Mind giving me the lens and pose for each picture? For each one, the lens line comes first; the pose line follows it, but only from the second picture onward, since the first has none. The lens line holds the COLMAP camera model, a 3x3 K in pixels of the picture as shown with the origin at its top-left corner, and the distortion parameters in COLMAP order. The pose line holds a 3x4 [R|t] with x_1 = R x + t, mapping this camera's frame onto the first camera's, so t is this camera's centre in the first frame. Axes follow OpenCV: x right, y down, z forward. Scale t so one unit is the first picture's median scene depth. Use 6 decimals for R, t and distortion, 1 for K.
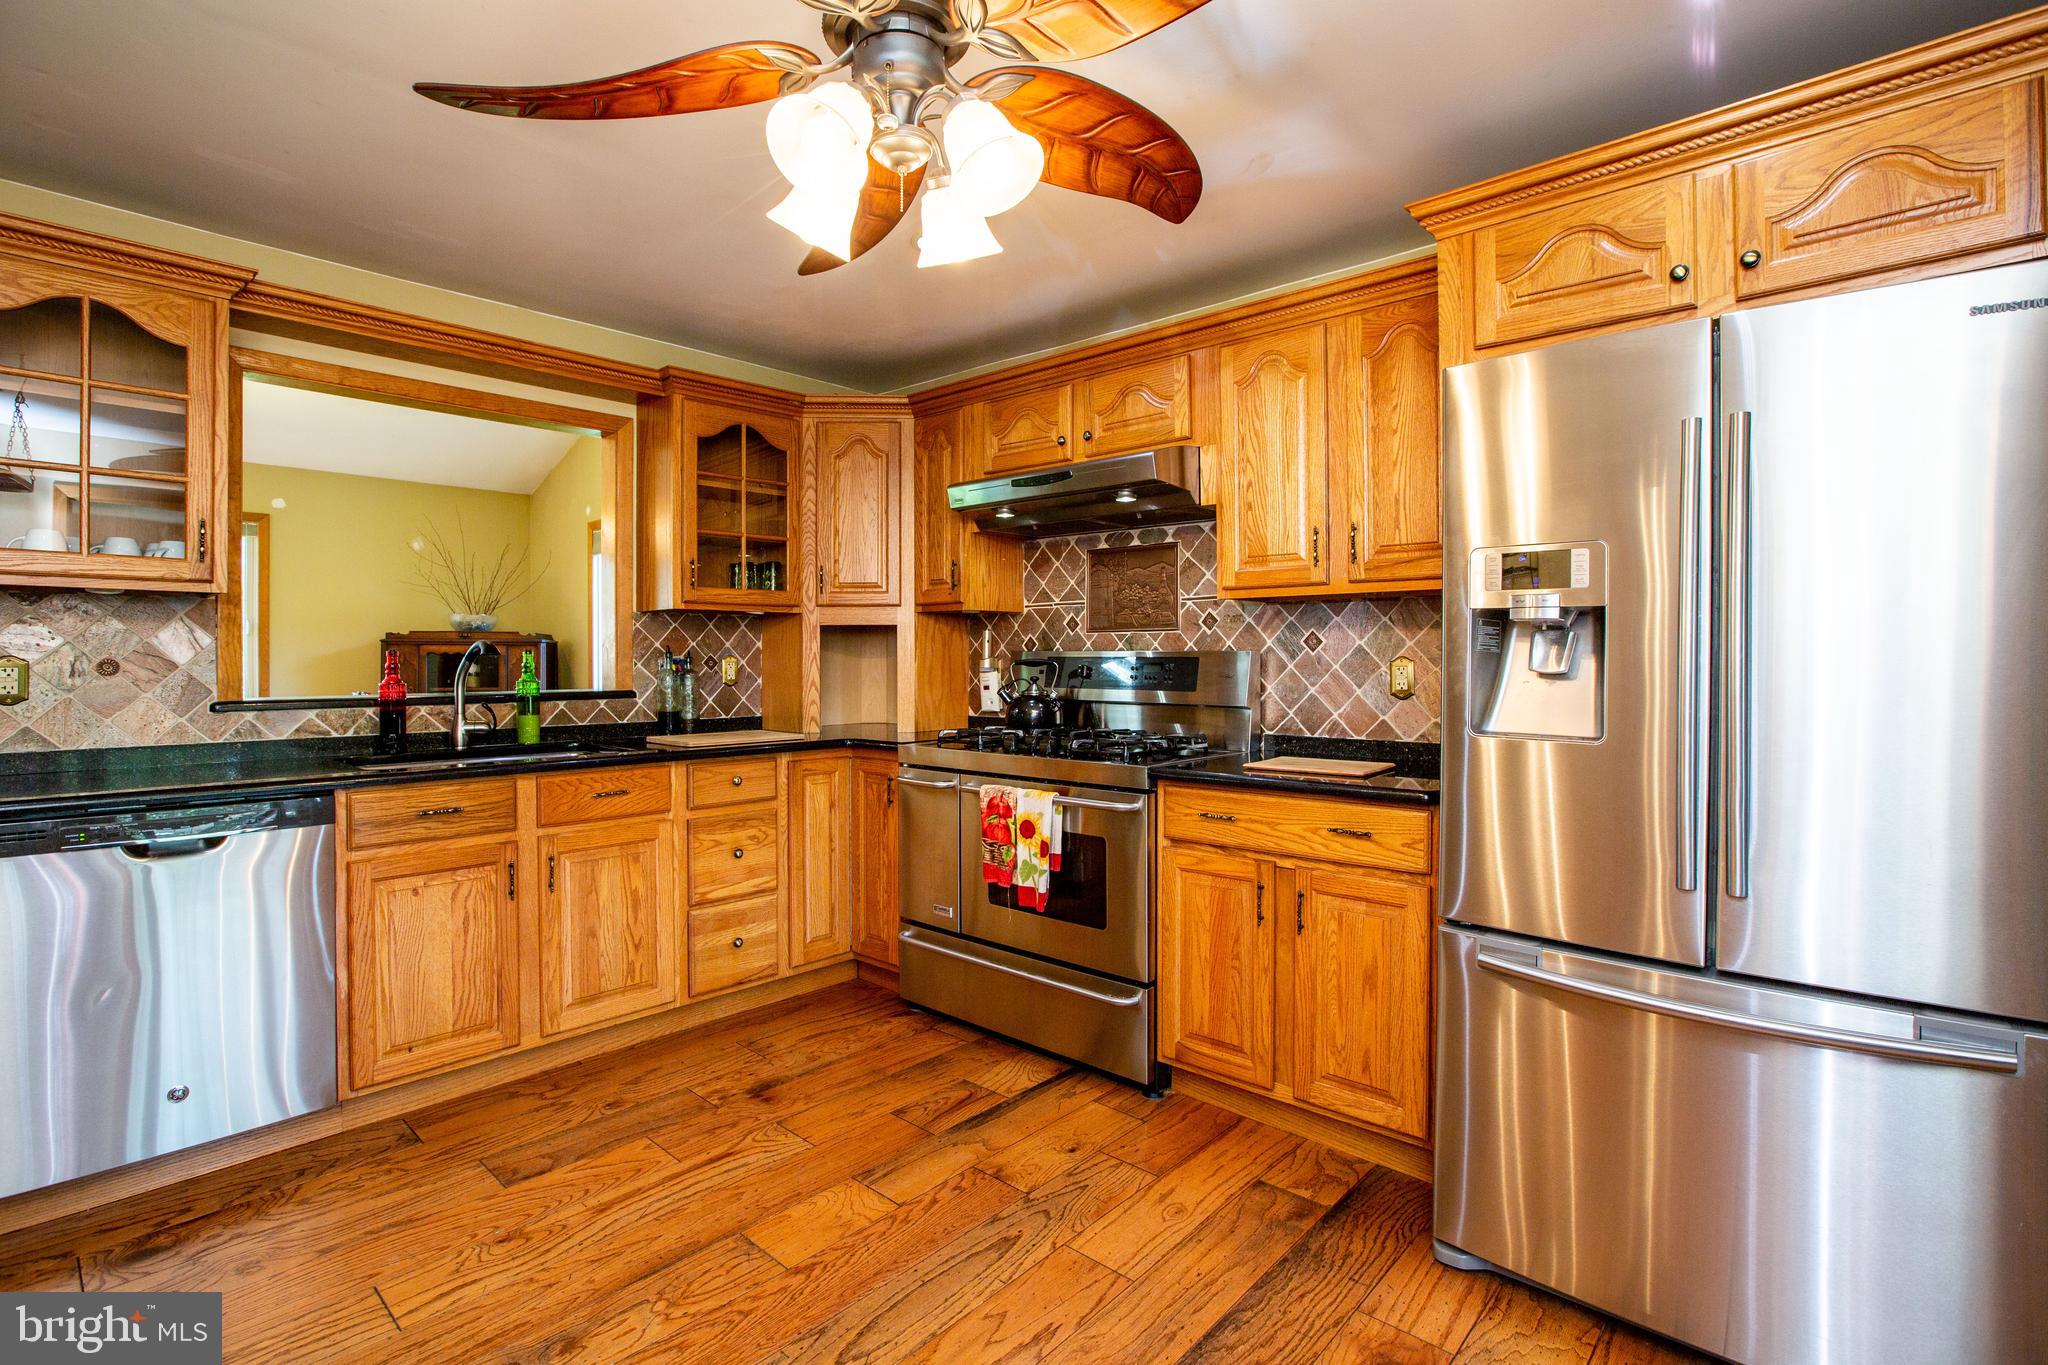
lens RADIAL K [[969.5, 0, 1022.0], [0, 969.5, 654.8], [0, 0, 1]] dist [-0.070679, 0.030121]
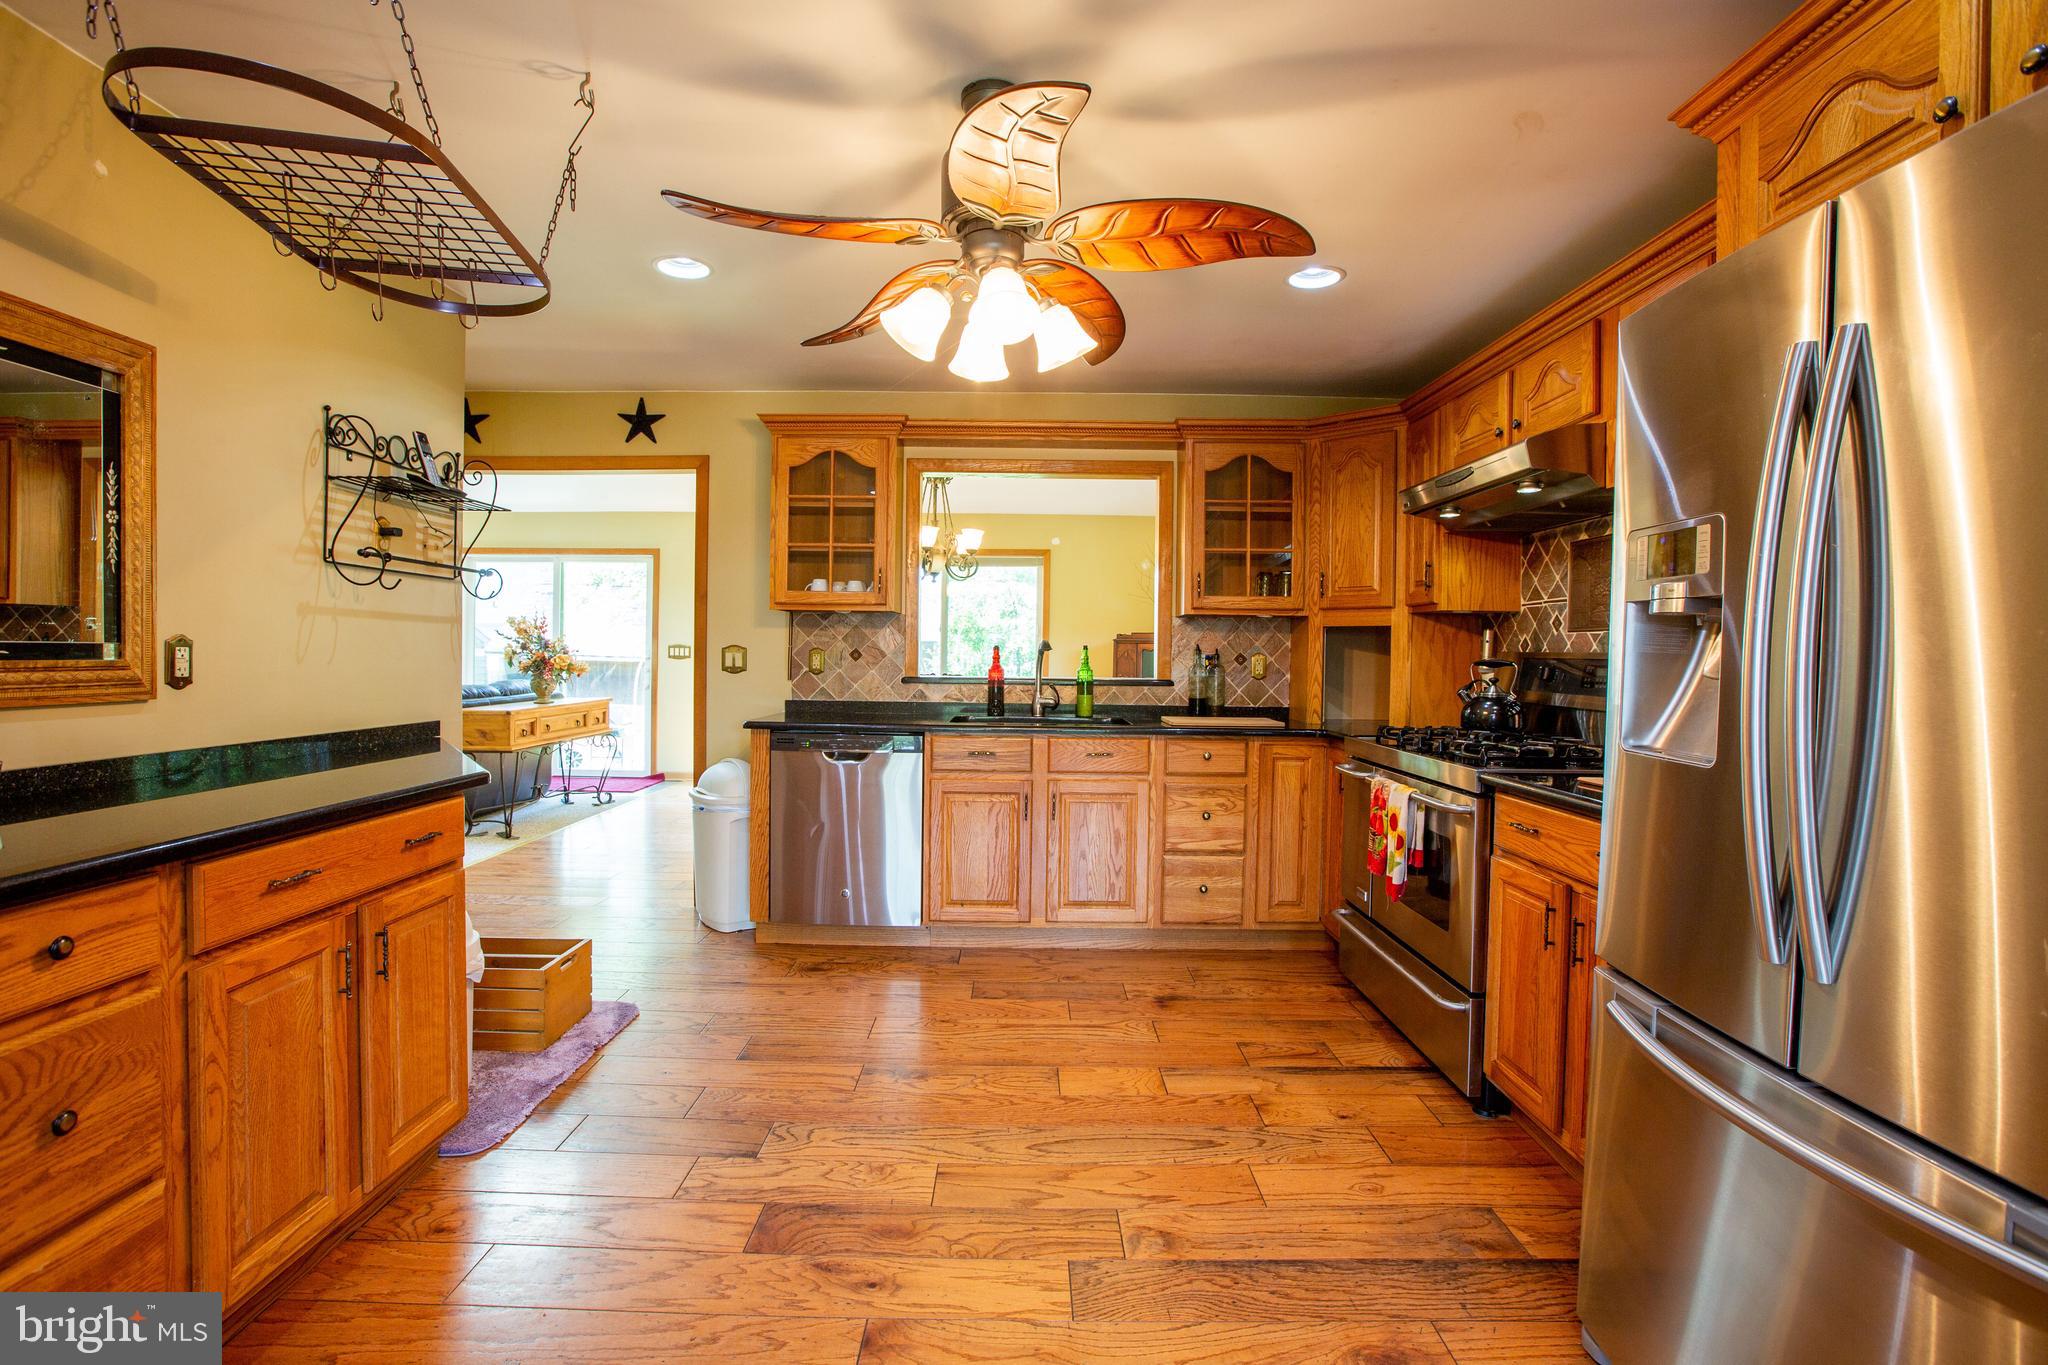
lens RADIAL K [[956.5, 0, 1013.6], [0, 956.5, 674.4], [0, 0, 1]] dist [-0.047684, 0.000186]
pose [[0.665502, 0.026463, -0.745927, 0.450009], [-0.012002, 0.999622, 0.024755, 0.001370], [0.746300, -0.007522, 0.665568, 0.018962]]
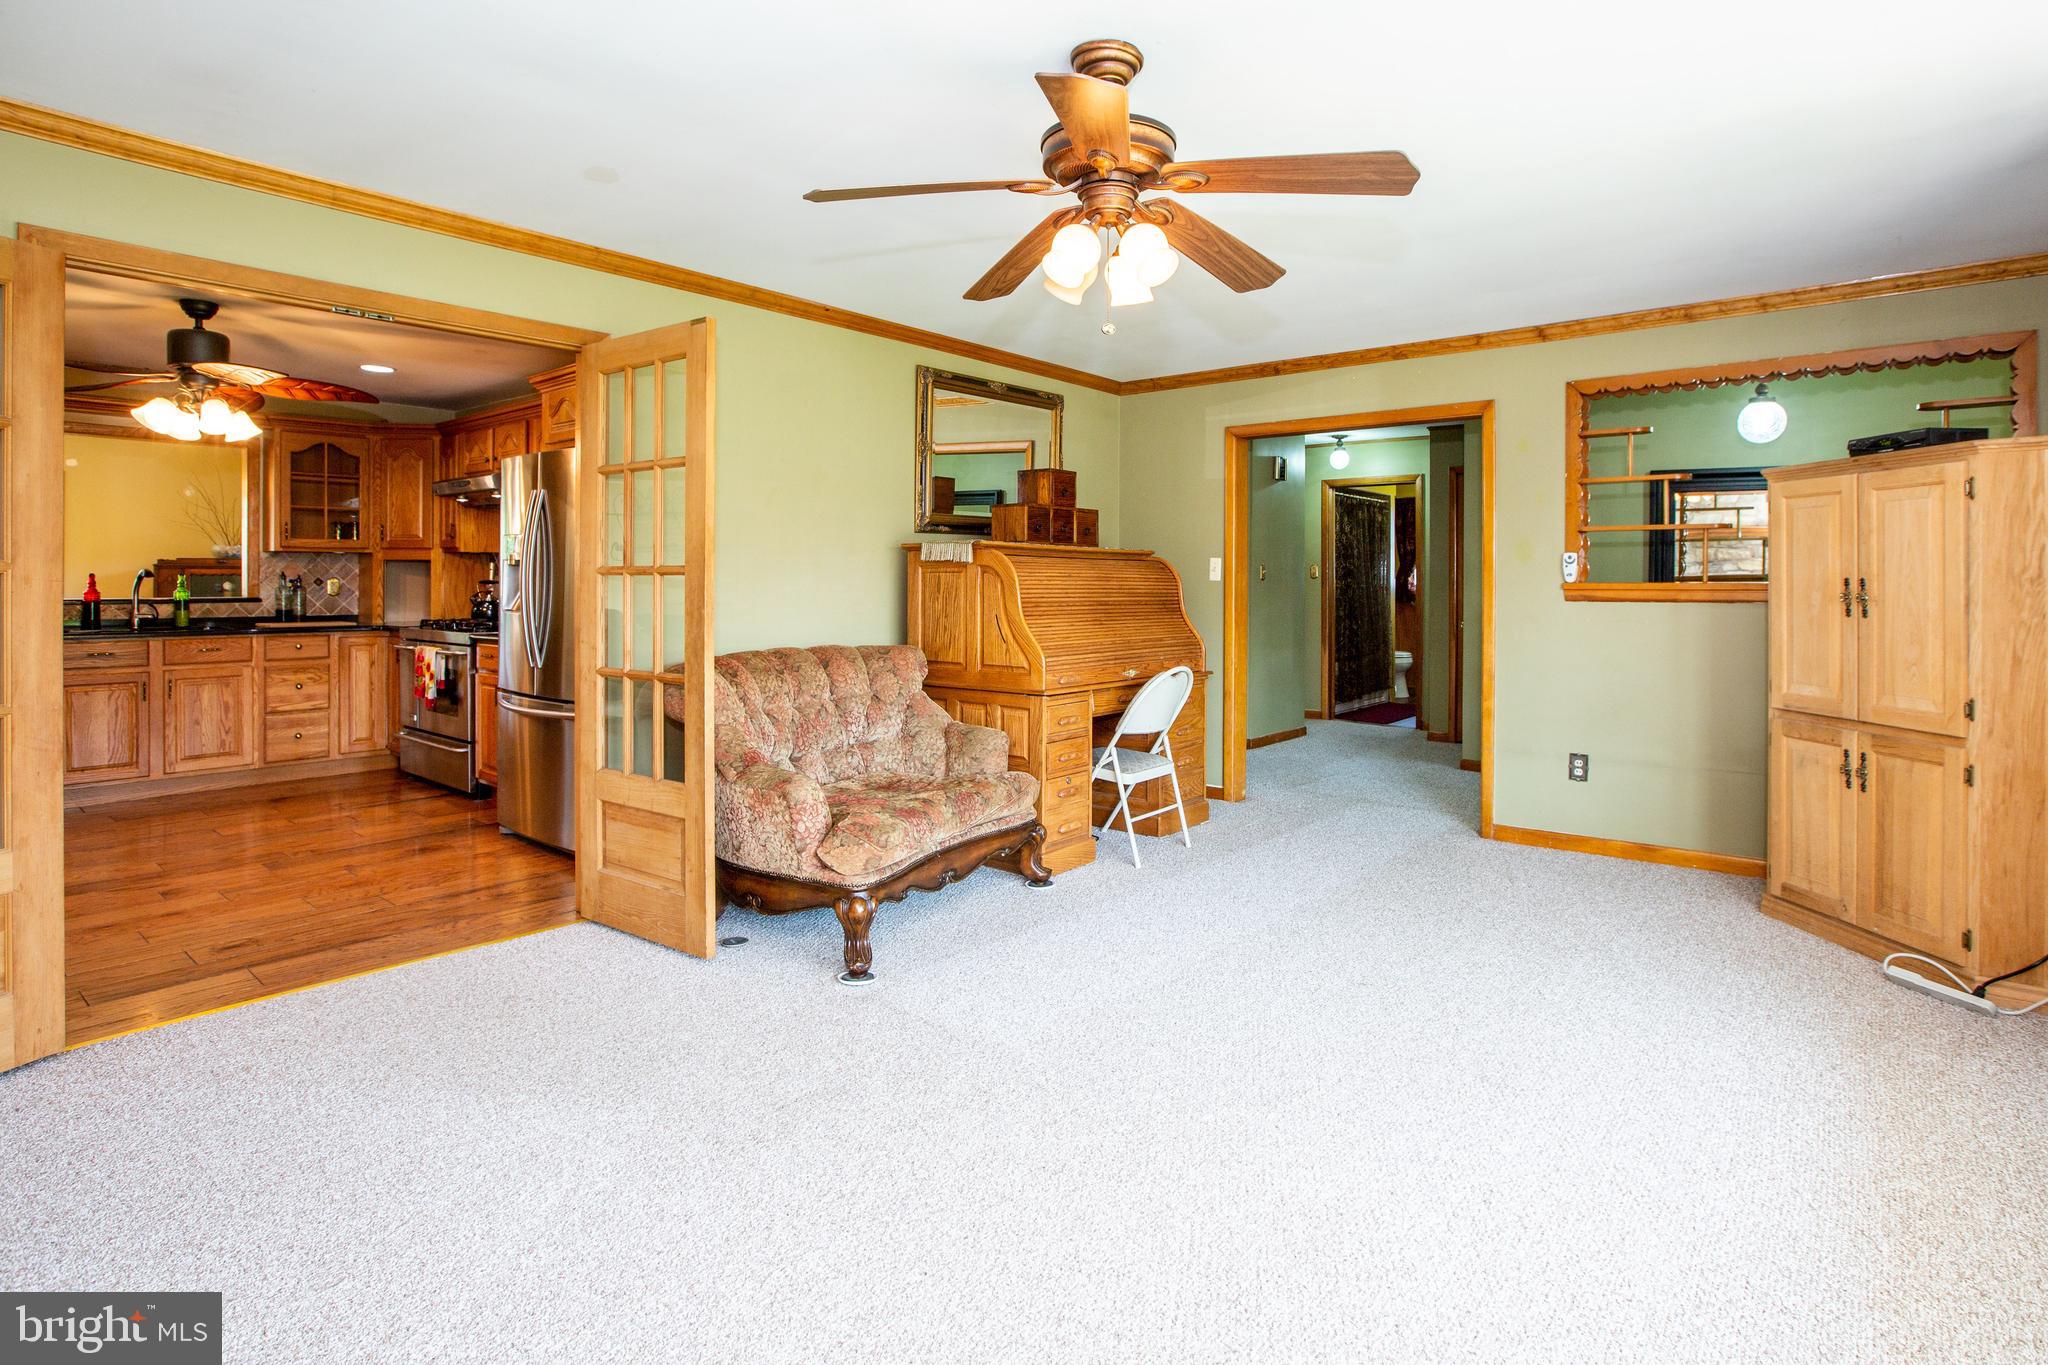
lens RADIAL K [[1057.7, 0, 1026.4], [0, 1057.7, 584.5], [0, 0, 1]] dist [0.004300, -0.001970]
pose [[0.999857, 0.003640, 0.016526, 1.081185], [-0.003749, 0.999971, 0.006594, -0.005133], [-0.016502, -0.006655, 0.999842, -1.059926]]
